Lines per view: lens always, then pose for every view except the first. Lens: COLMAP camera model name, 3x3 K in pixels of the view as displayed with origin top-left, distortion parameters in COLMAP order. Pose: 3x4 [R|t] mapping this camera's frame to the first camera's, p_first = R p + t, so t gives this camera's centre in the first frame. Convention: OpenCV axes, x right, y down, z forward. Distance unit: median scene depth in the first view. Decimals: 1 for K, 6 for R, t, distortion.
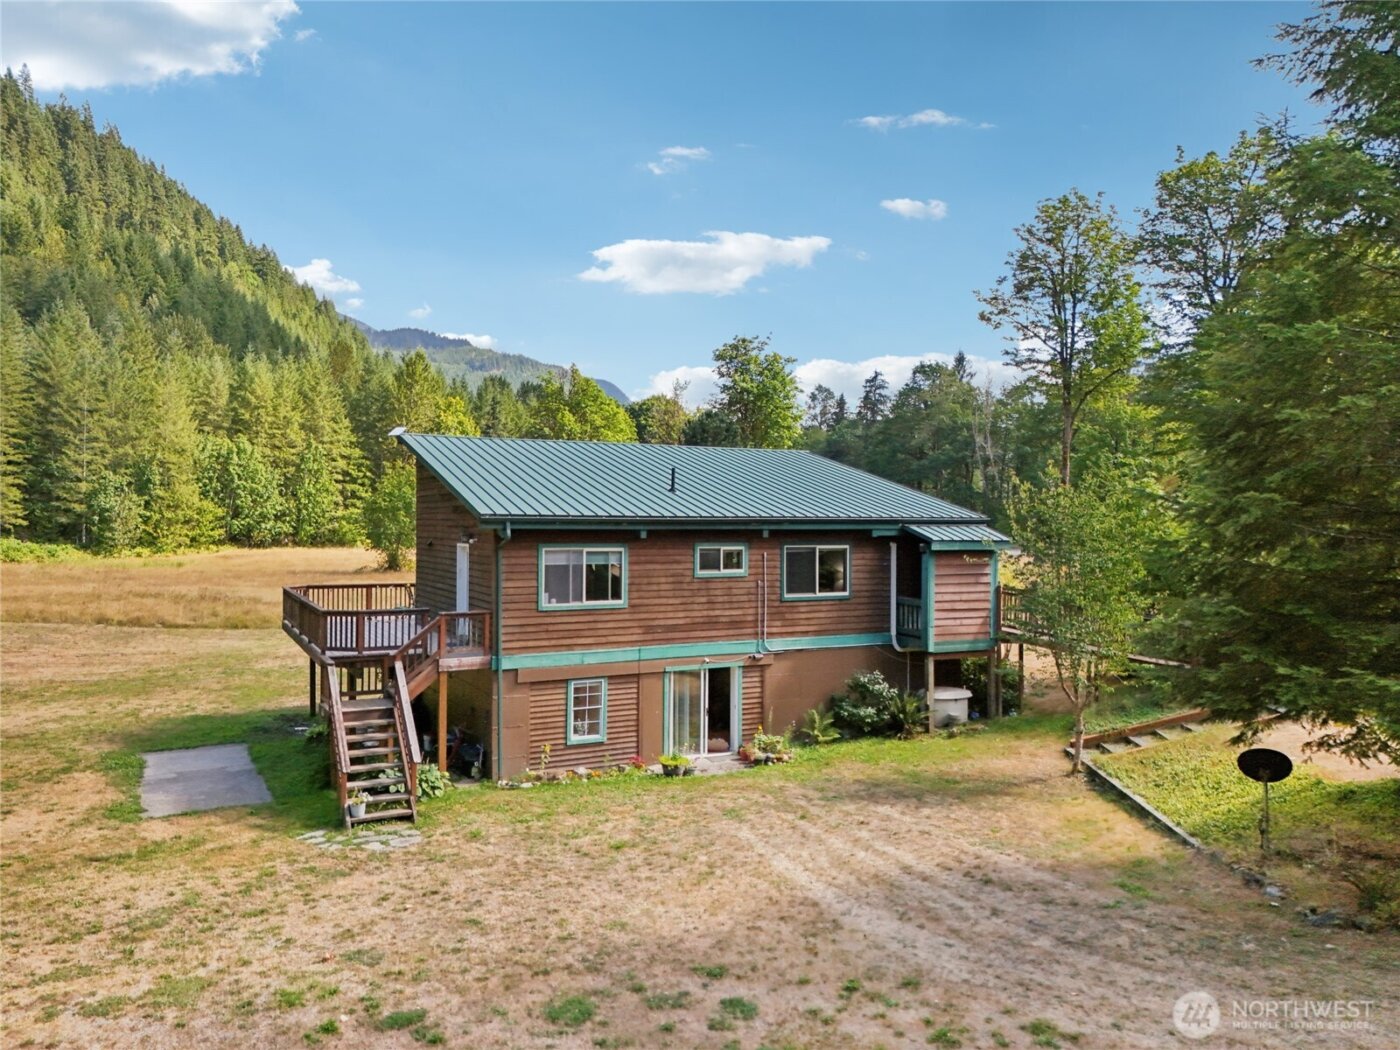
lens RADIAL K [[1034.4, 0, 719.6], [0, 1034.4, 526.4], [0, 0, 1]] dist [0.063983, -0.051281]
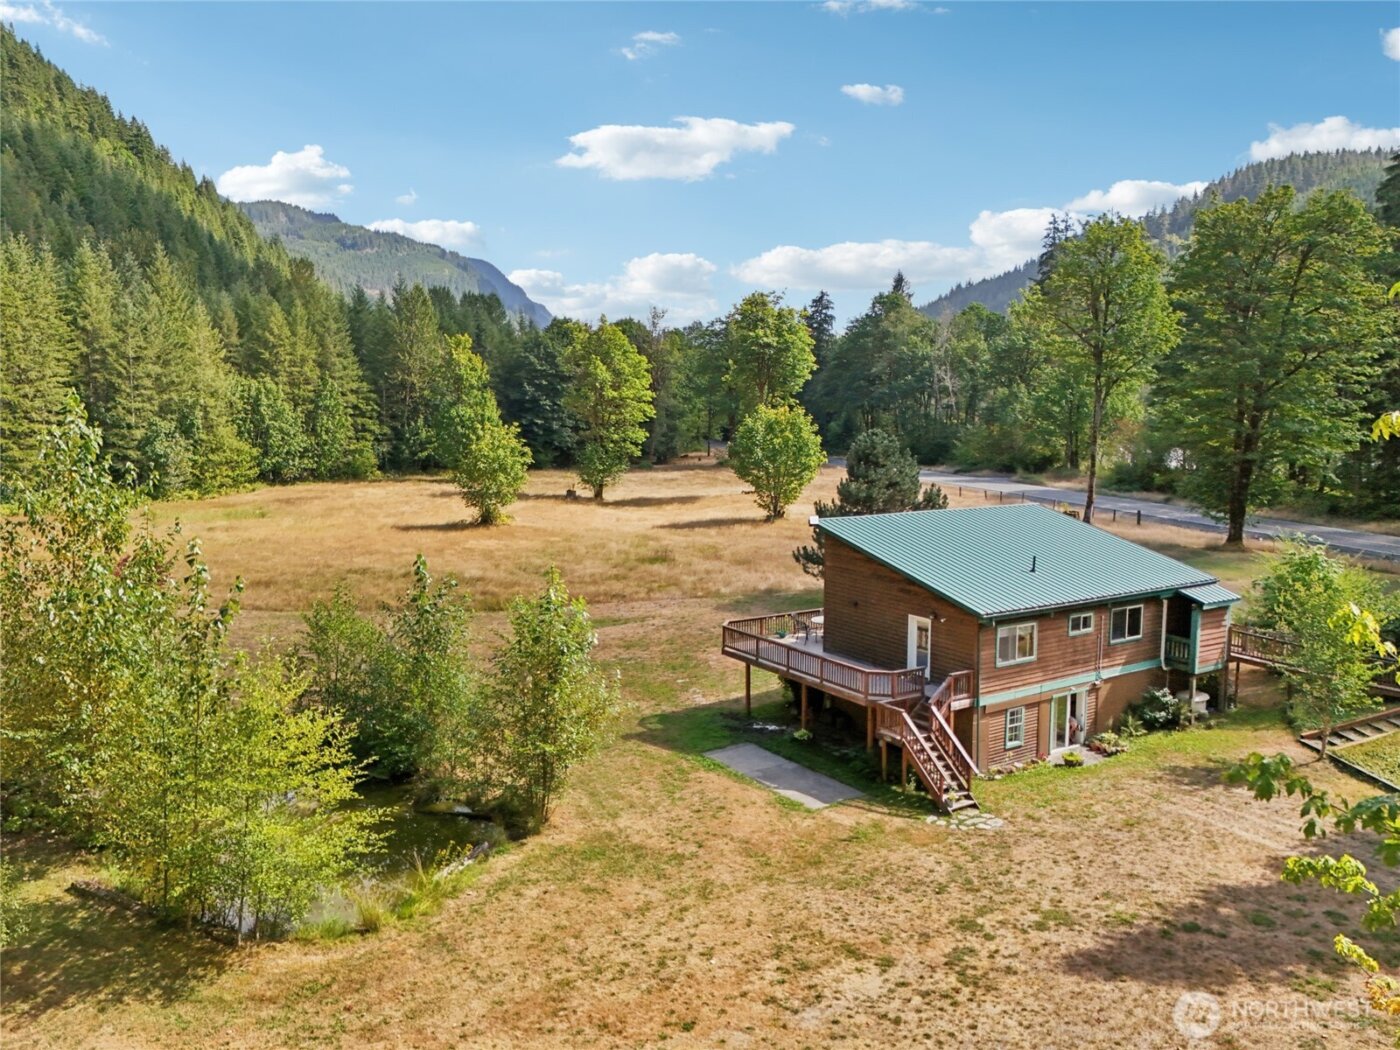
lens RADIAL K [[1034.4, 0, 719.6], [0, 1034.4, 526.4], [0, 0, 1]] dist [0.063983, -0.051281]
pose [[0.993475, -0.012039, 0.113409, -0.145327], [-0.000459, 0.993982, 0.109539, -0.057508], [-0.114045, -0.108876, 0.987492, -0.091897]]
